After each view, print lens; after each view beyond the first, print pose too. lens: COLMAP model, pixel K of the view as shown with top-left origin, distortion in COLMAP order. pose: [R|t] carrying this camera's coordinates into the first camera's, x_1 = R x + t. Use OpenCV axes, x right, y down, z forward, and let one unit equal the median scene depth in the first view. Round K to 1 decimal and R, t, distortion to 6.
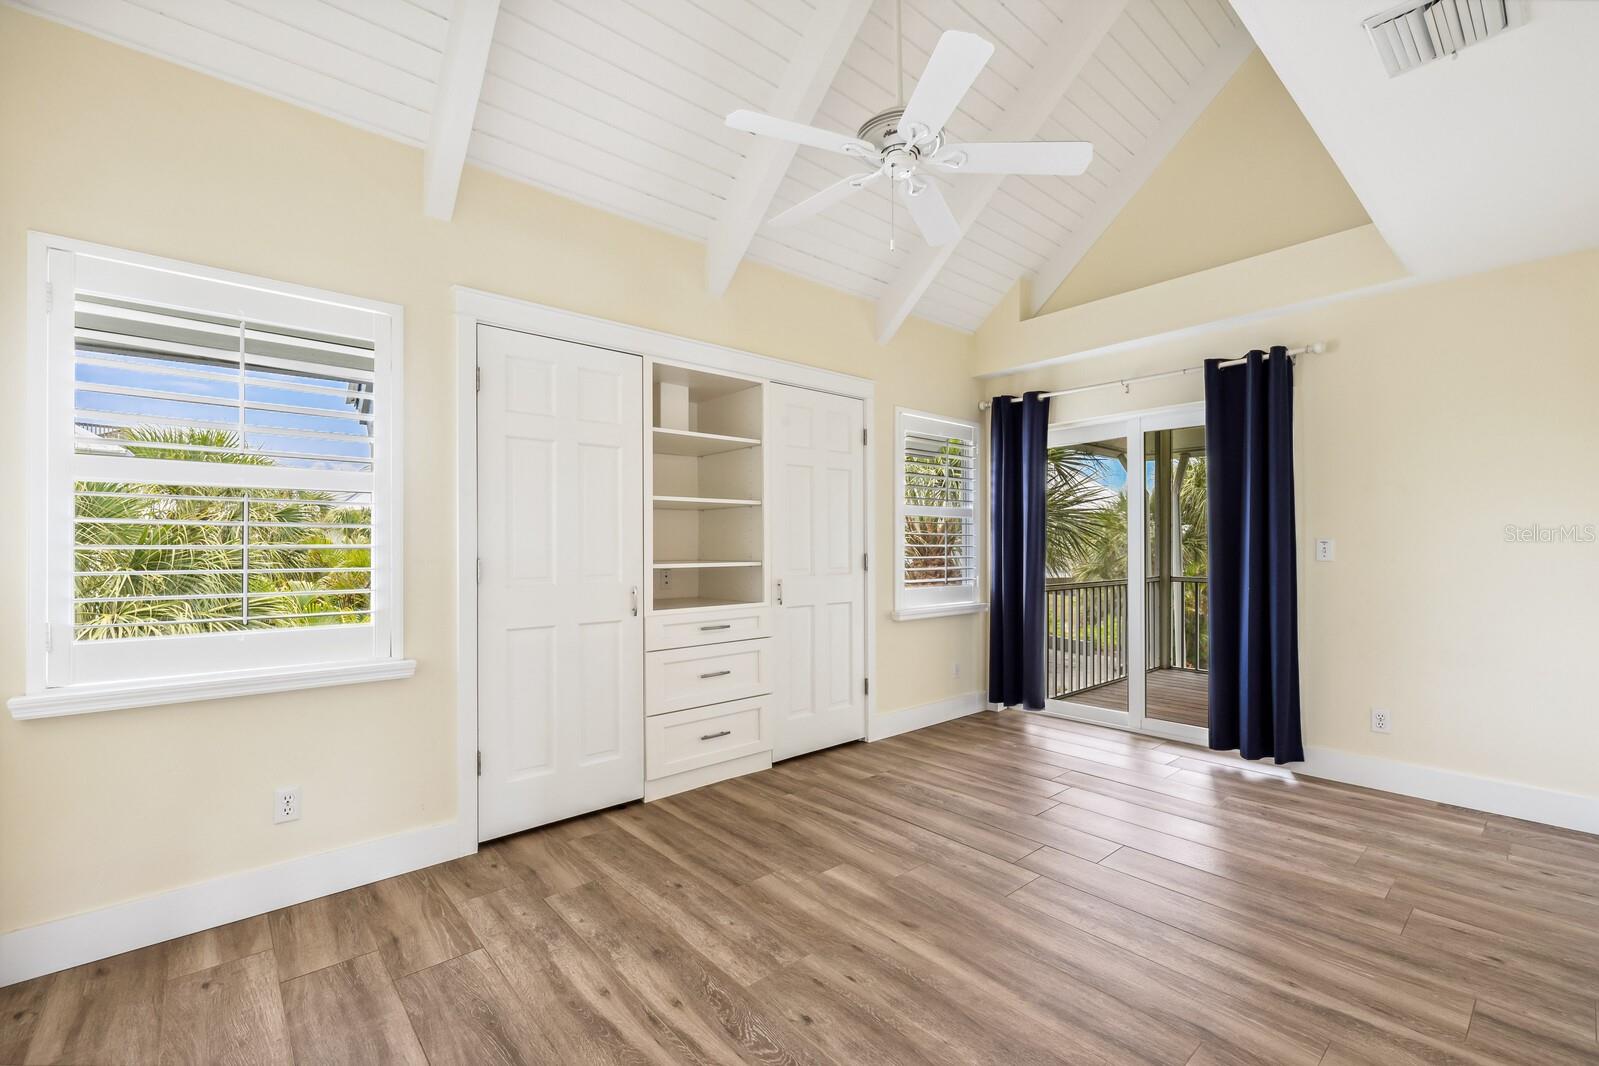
lens RADIAL K [[677.4, 0, 805.2], [0, 677.4, 542.8], [0, 0, 1]] dist [-0.001085, -0.000227]
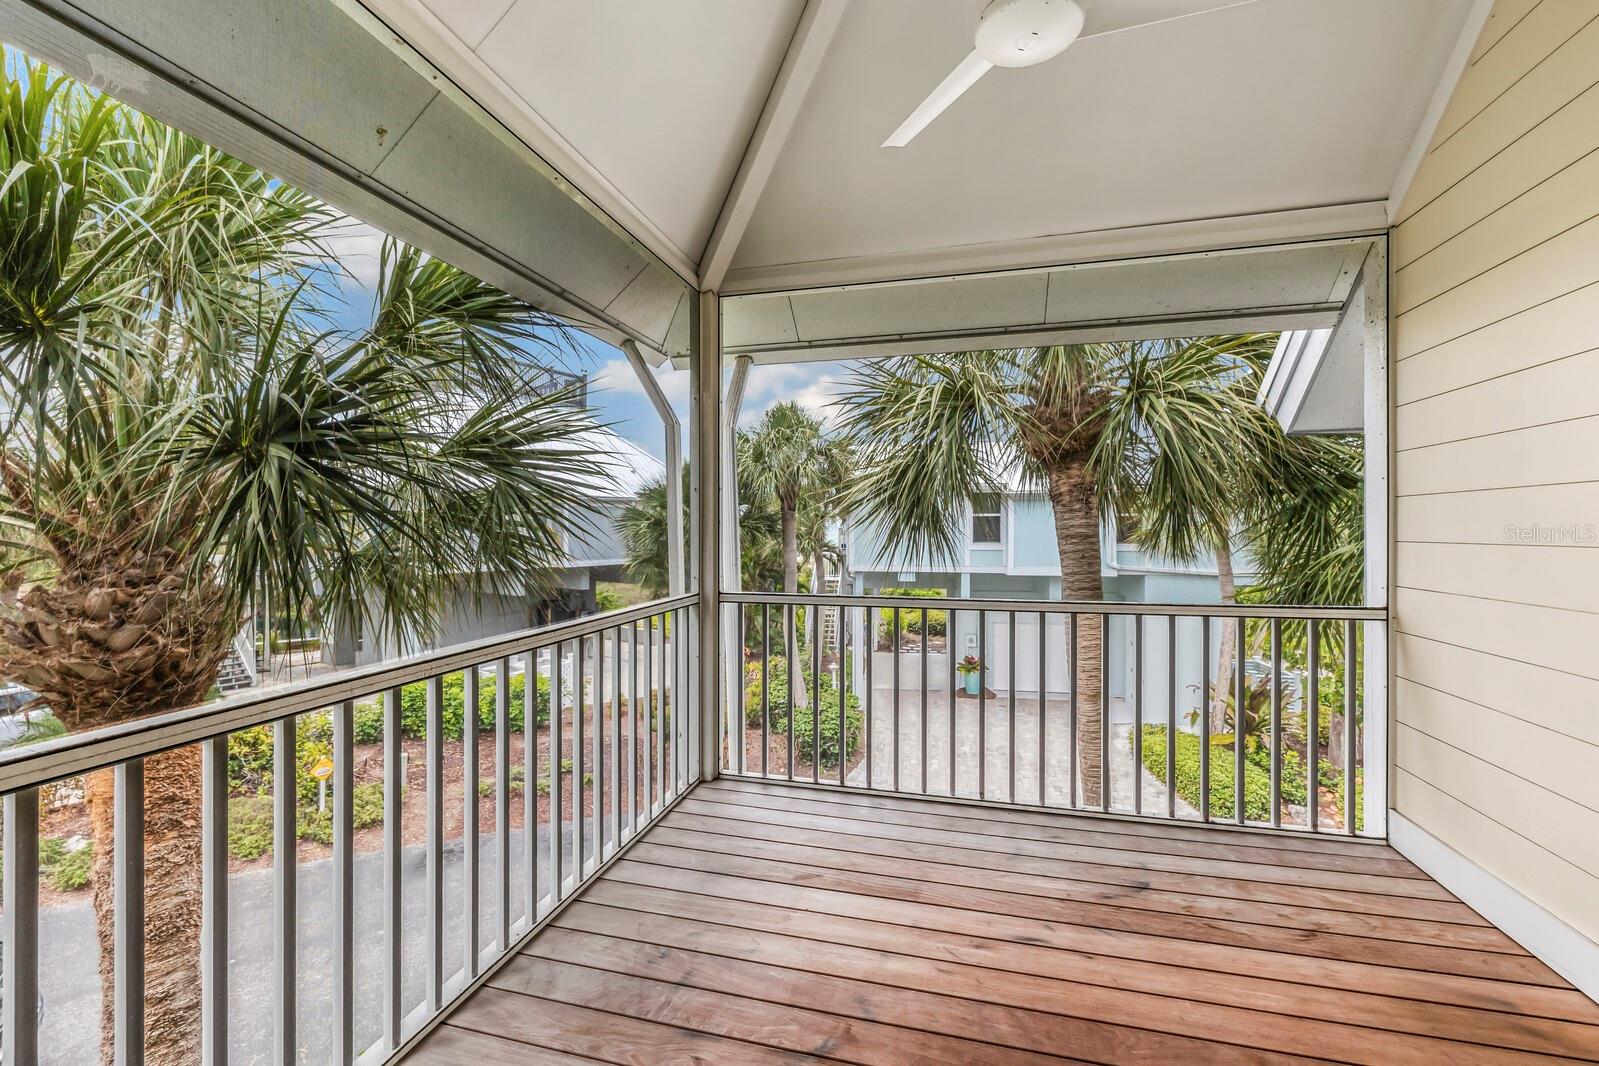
lens RADIAL K [[677.4, 0, 798.9], [0, 677.4, 530.1], [0, 0, 1]] dist [-0.001085, -0.000227]
pose [[0.828165, -0.003463, 0.560473, 0.304299], [-0.000236, 0.999979, 0.006528, 0.001530], [-0.560484, -0.005538, 0.828147, 0.546640]]
